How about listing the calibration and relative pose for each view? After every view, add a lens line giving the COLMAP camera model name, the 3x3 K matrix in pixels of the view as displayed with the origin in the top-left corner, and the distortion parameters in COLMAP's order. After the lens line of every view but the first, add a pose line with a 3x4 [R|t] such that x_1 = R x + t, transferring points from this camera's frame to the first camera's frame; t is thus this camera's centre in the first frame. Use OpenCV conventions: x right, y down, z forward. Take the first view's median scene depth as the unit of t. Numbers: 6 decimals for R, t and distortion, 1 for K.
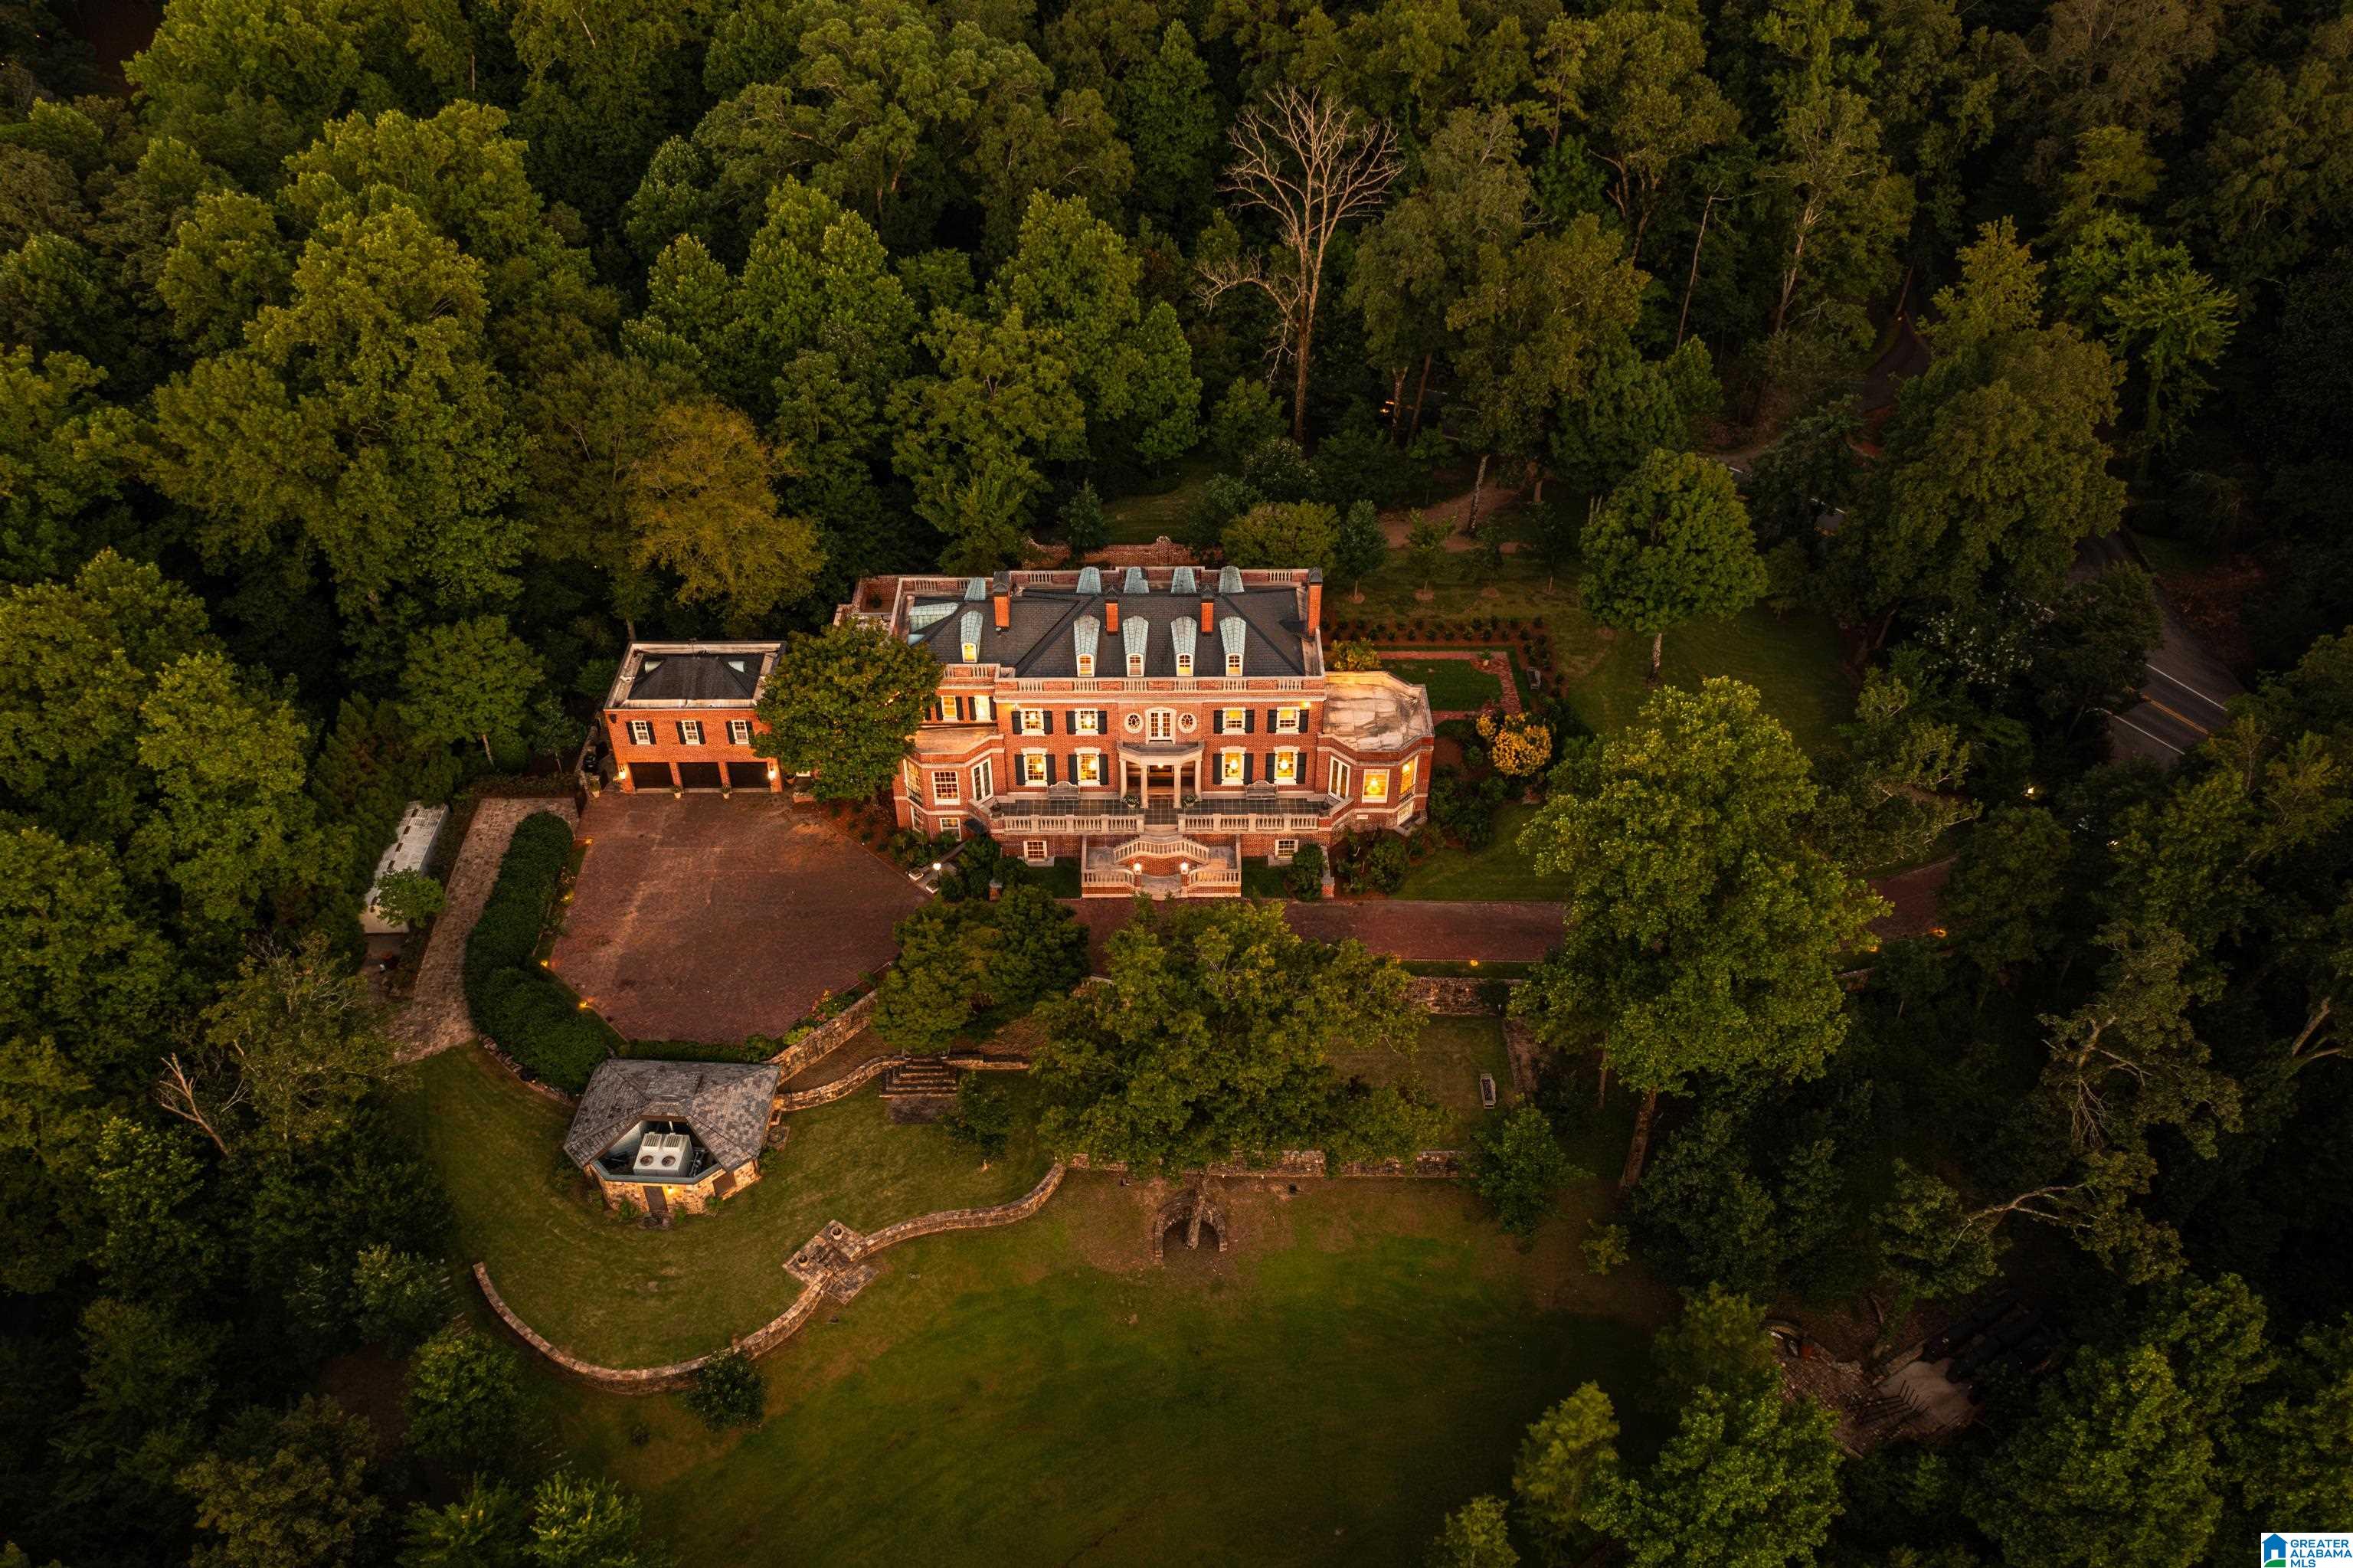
lens RADIAL K [[1842.2, 0, 1176.5], [0, 1842.2, 784.0], [0, 0, 1]] dist [-0.010916, -0.005269]
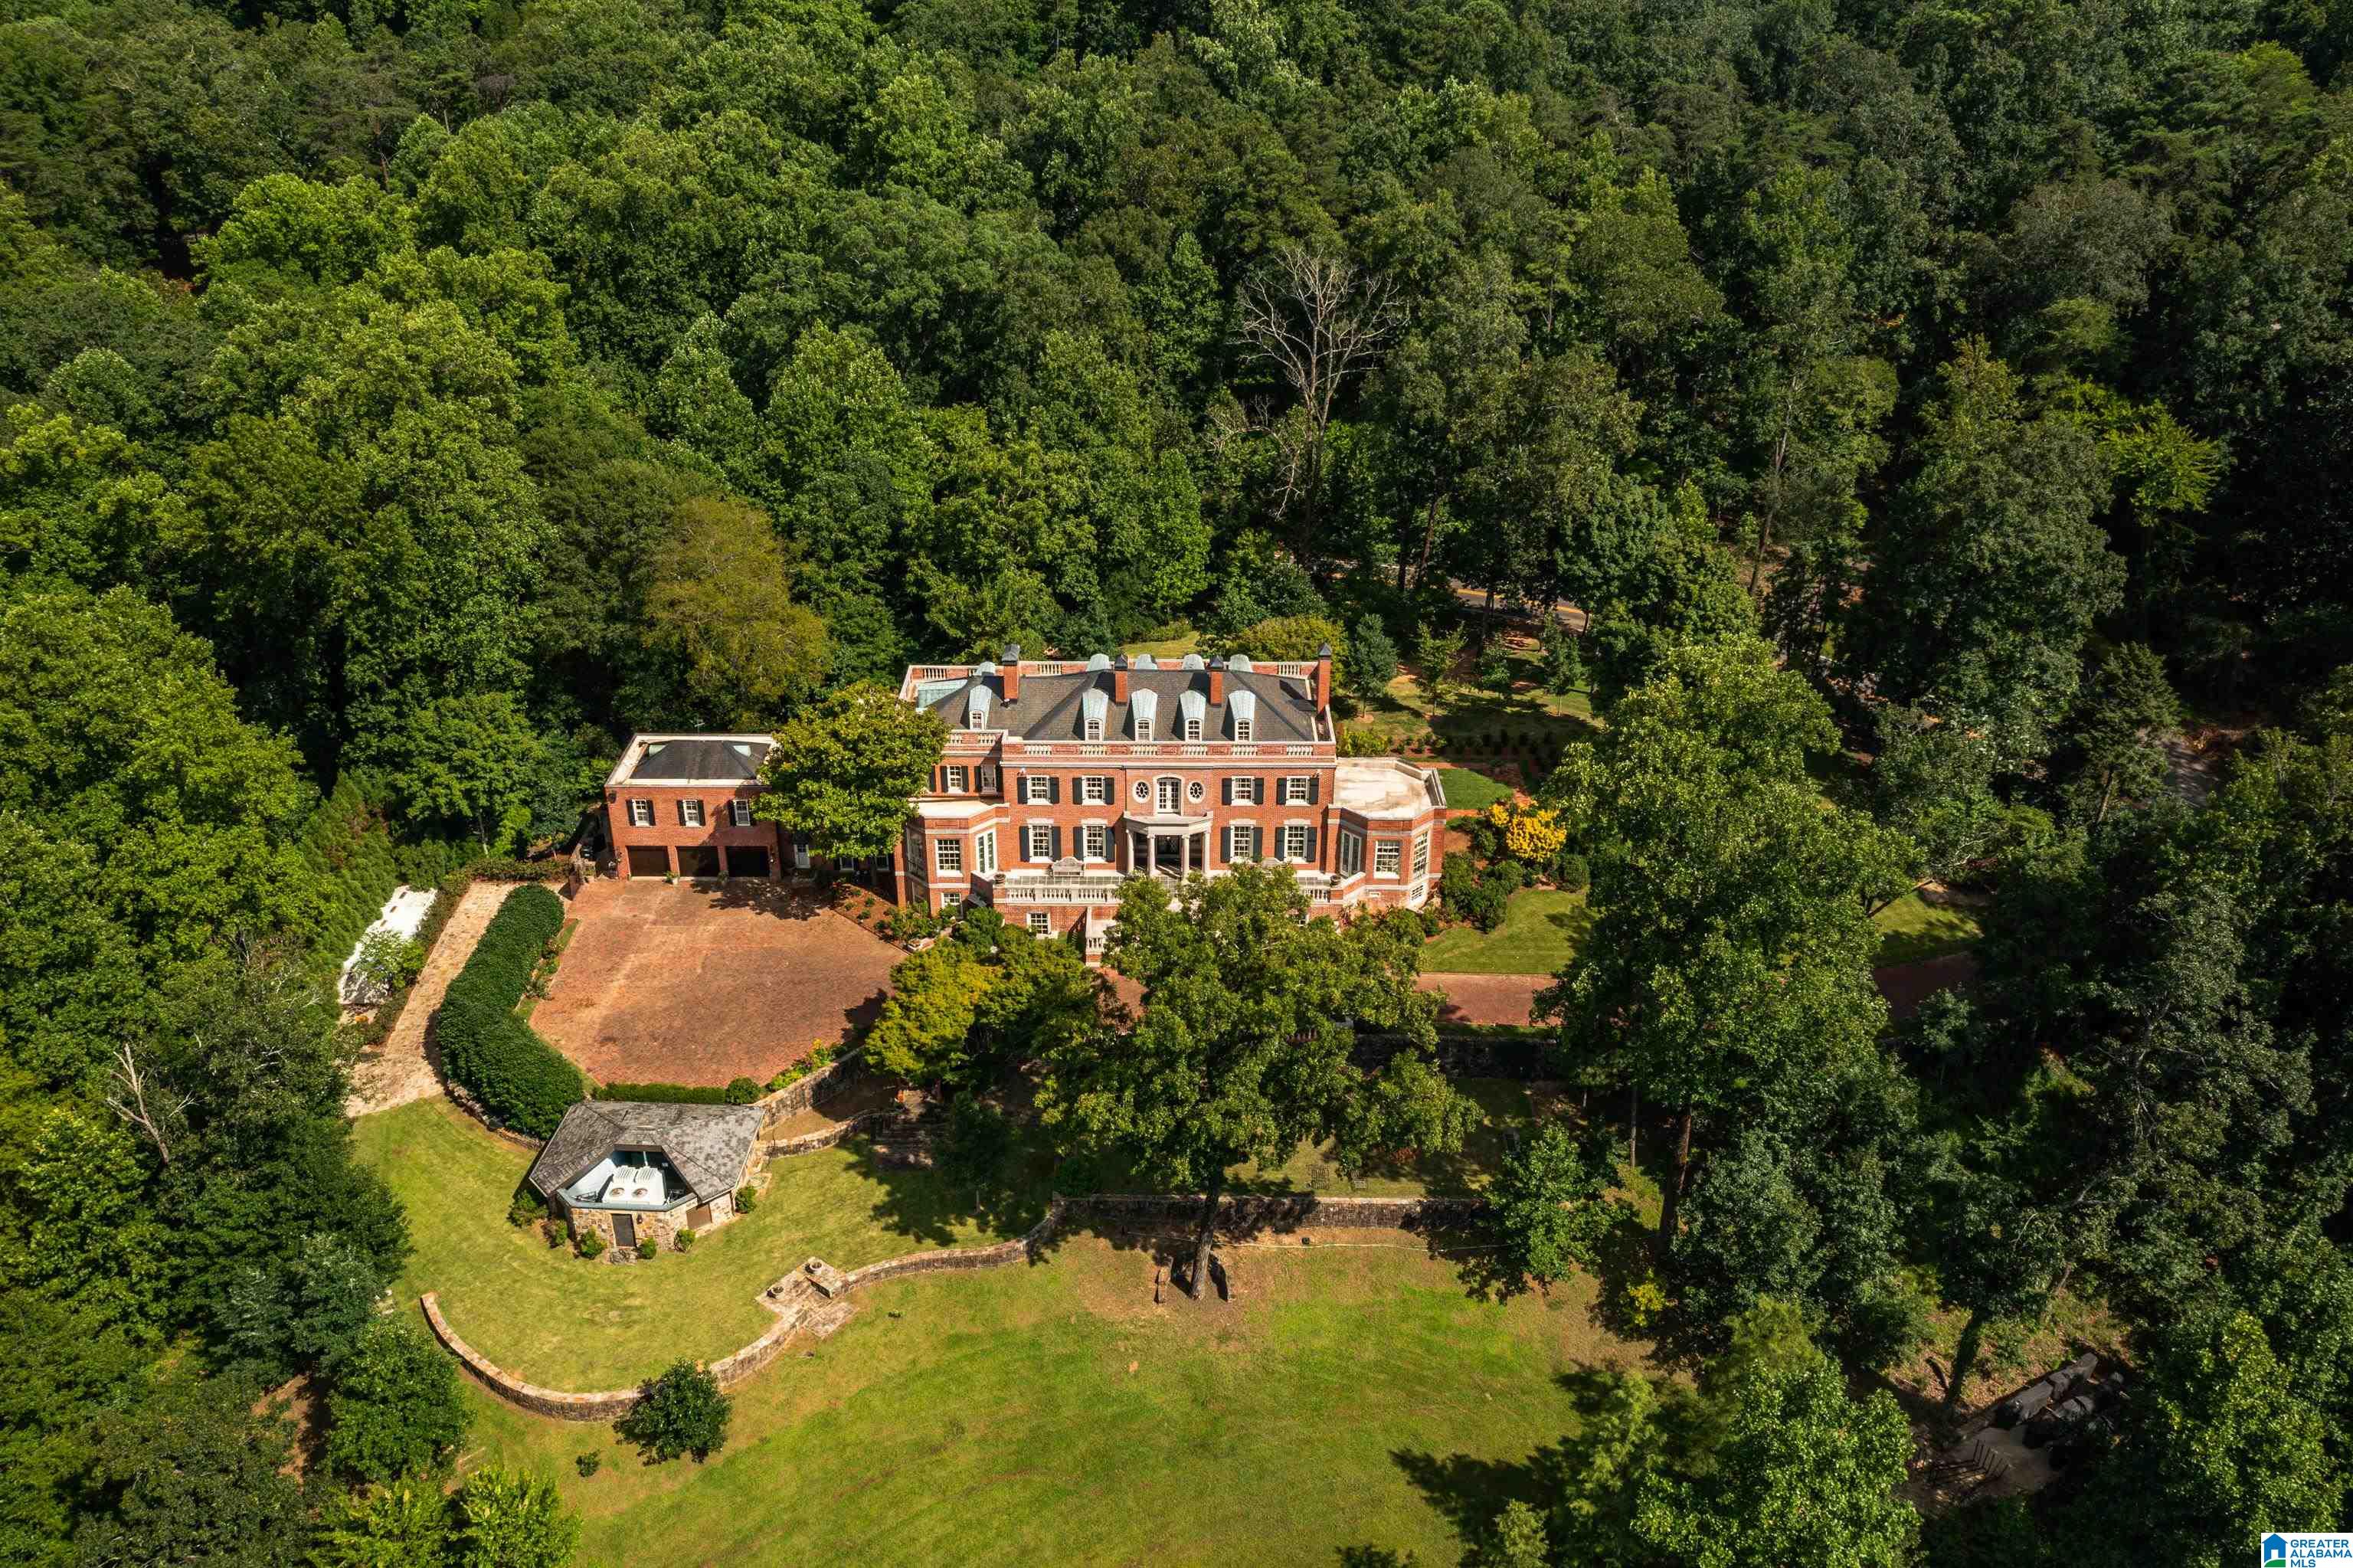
lens RADIAL K [[1850.6, 0, 1182.8], [0, 1850.6, 792.4], [0, 0, 1]] dist [-0.010187, -0.000730]
pose [[0.999967, 0.008097, -0.000328, -0.000749], [-0.007994, 0.978980, -0.203798, 0.166827], [-0.001330, 0.203794, 0.979013, 0.030275]]
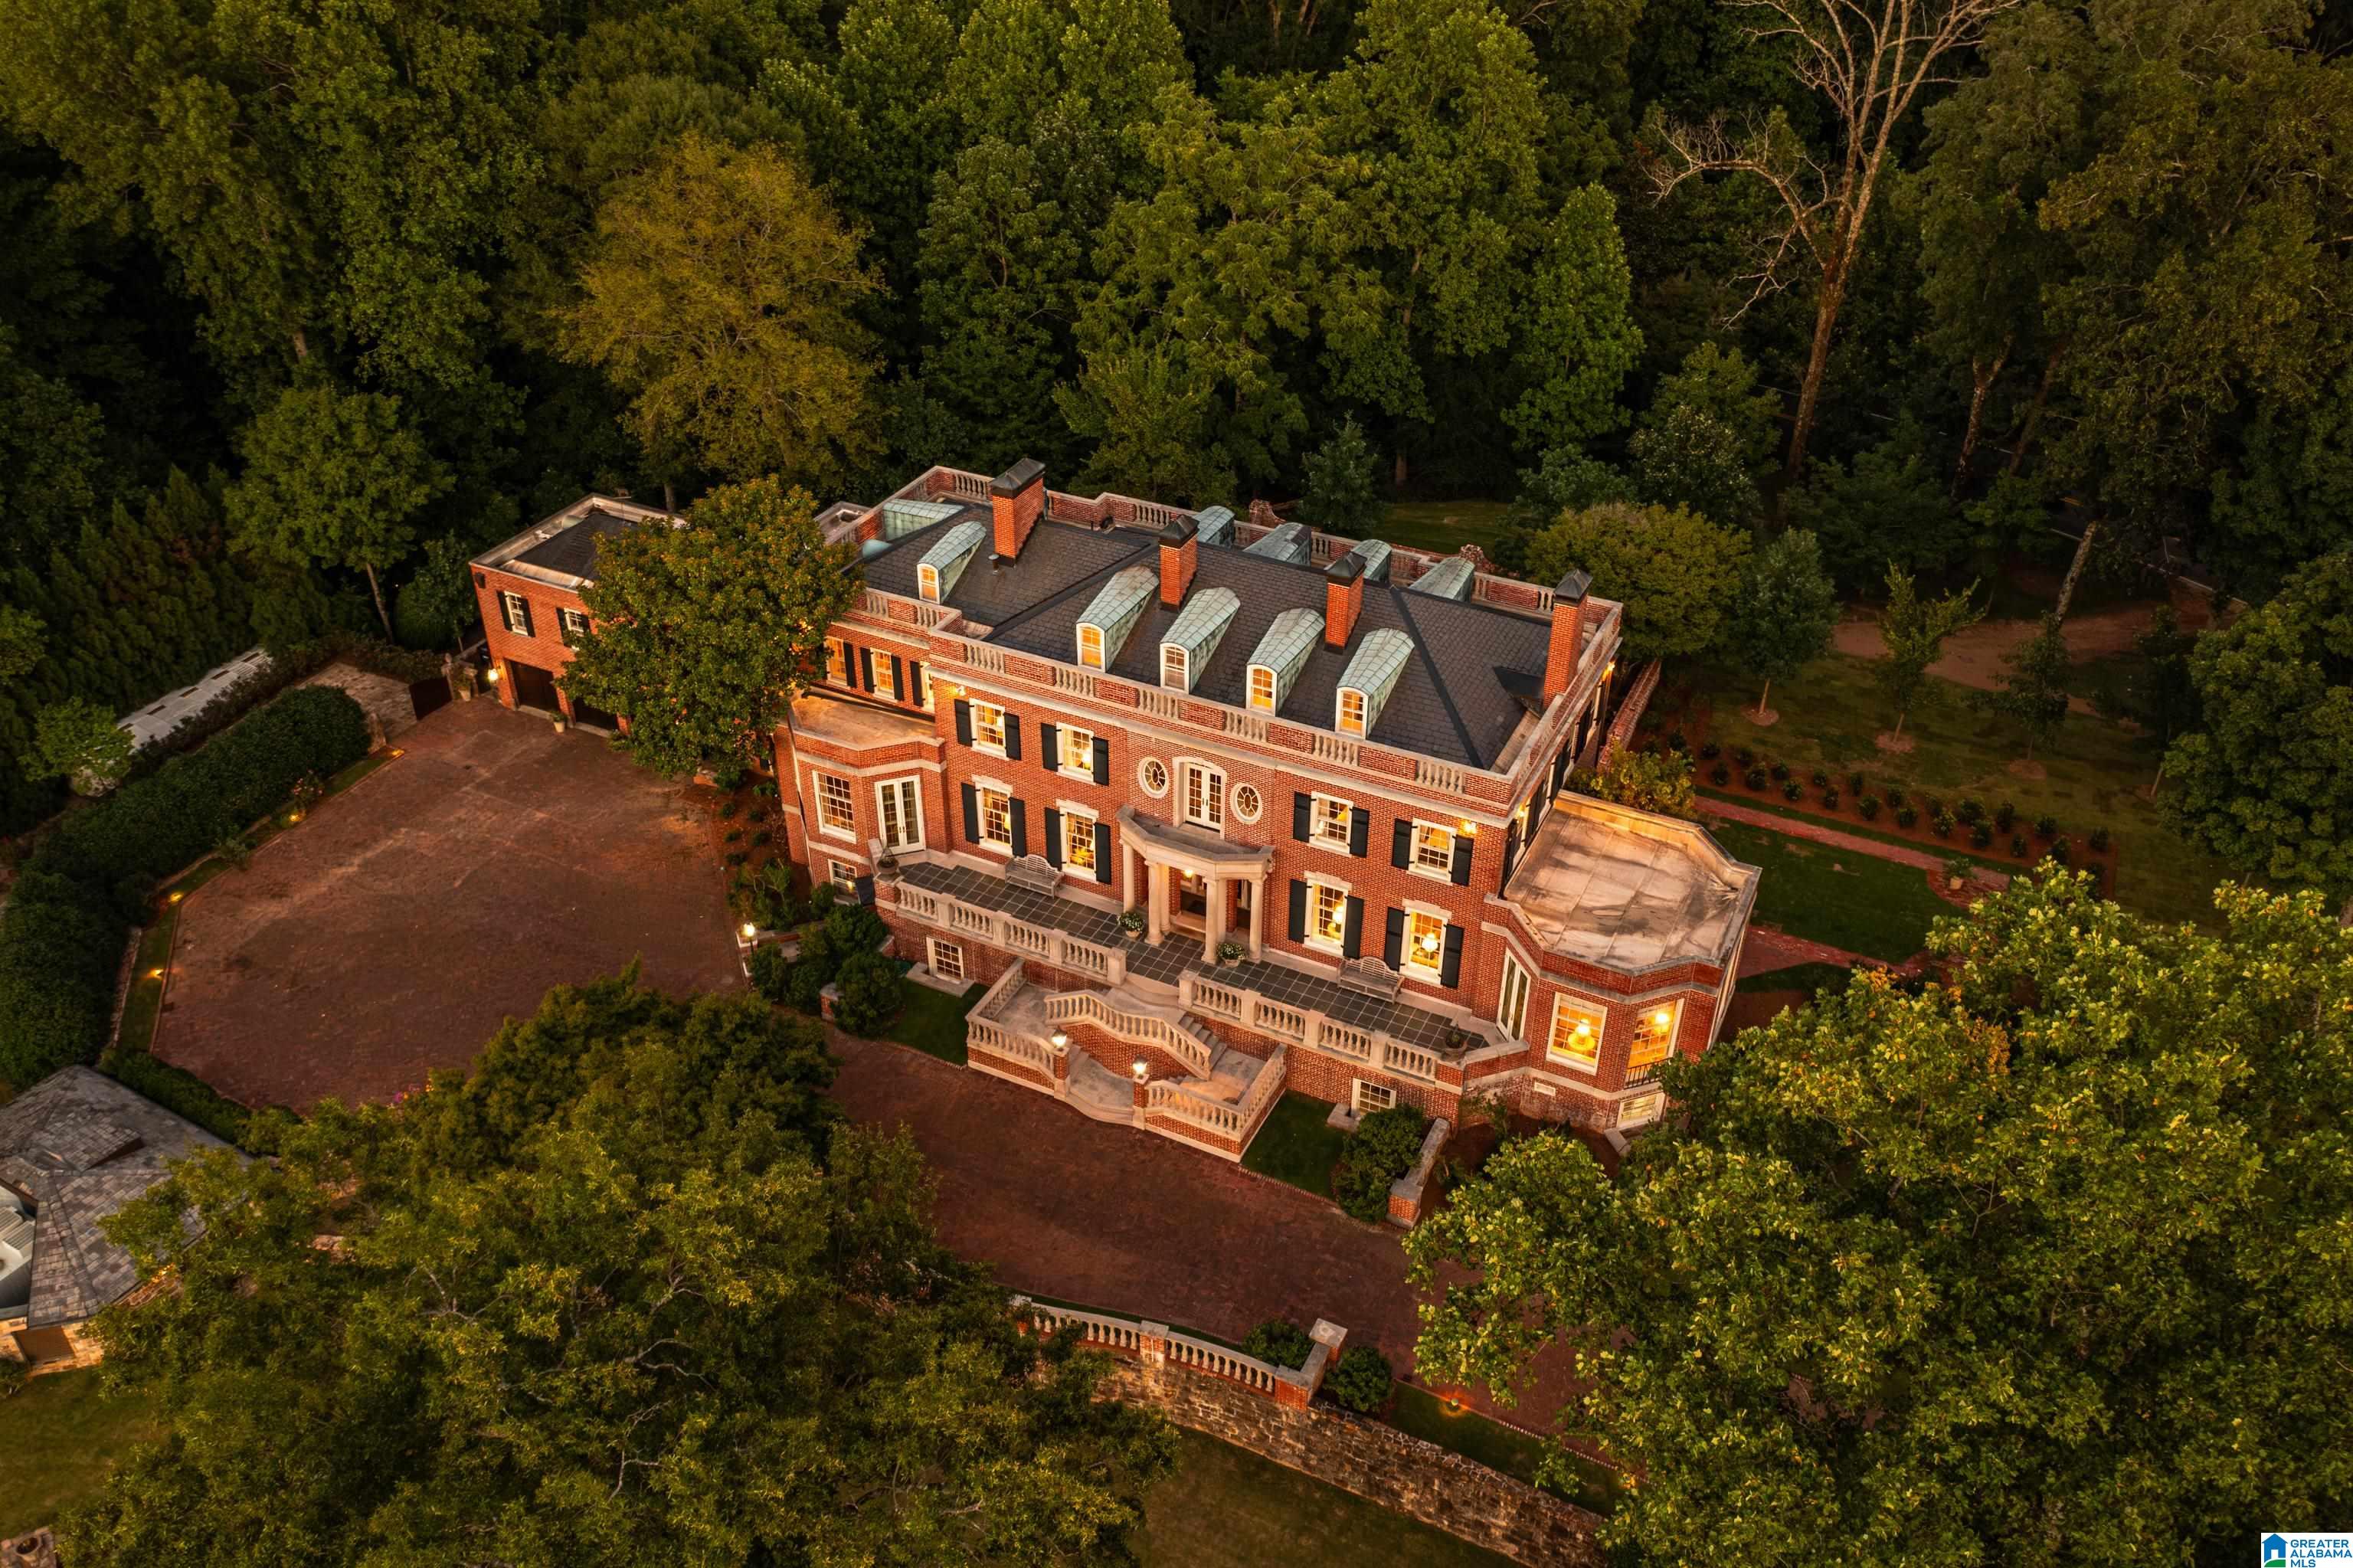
lens RADIAL K [[1850.6, 0, 1182.8], [0, 1850.6, 792.4], [0, 0, 1]] dist [-0.010187, -0.000730]
pose [[0.892995, 0.254298, -0.371339, 0.179092], [-0.287116, 0.957260, -0.034909, -0.012785], [0.346590, 0.137791, 0.927841, 0.507934]]
